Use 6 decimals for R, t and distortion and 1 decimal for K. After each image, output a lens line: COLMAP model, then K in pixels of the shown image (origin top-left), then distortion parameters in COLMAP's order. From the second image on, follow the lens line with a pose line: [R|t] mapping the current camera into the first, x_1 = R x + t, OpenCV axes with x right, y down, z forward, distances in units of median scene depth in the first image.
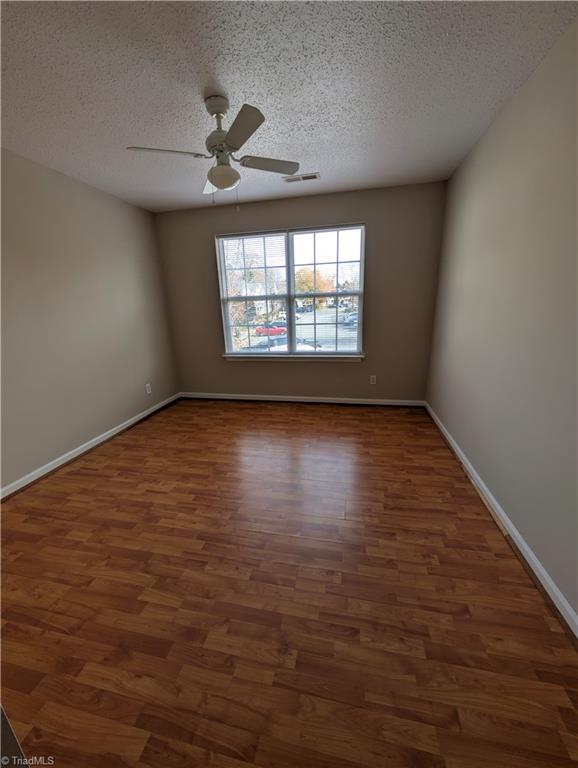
lens RADIAL K [[297.9, 0, 289.0], [0, 297.9, 384.0], [0, 0, 1]] dist [-0.001065, -0.000151]
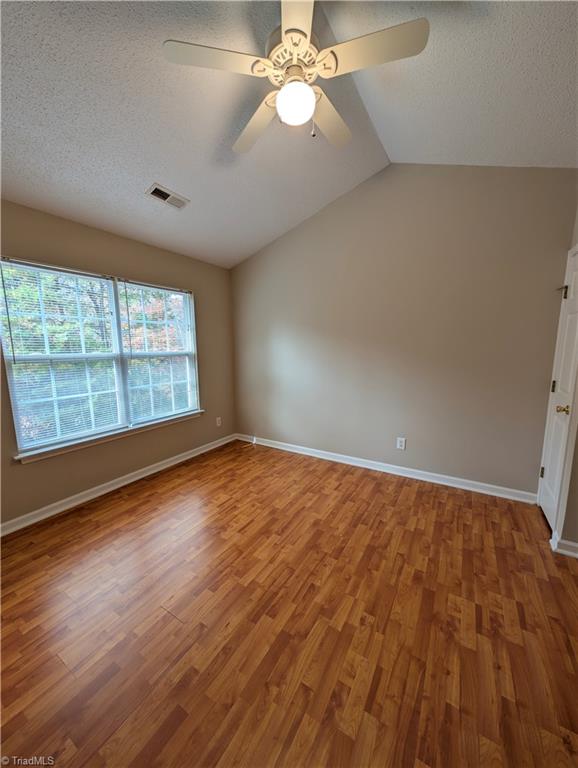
lens RADIAL K [[288.4, 0, 291.0], [0, 288.4, 386.3], [0, 0, 1]] dist [0.000239, 0.000040]
pose [[0.315449, -0.100976, 0.943555, -1.009227], [0.251227, 0.967730, 0.019573, -0.144828], [-0.915083, 0.230872, 0.330638, 0.416105]]
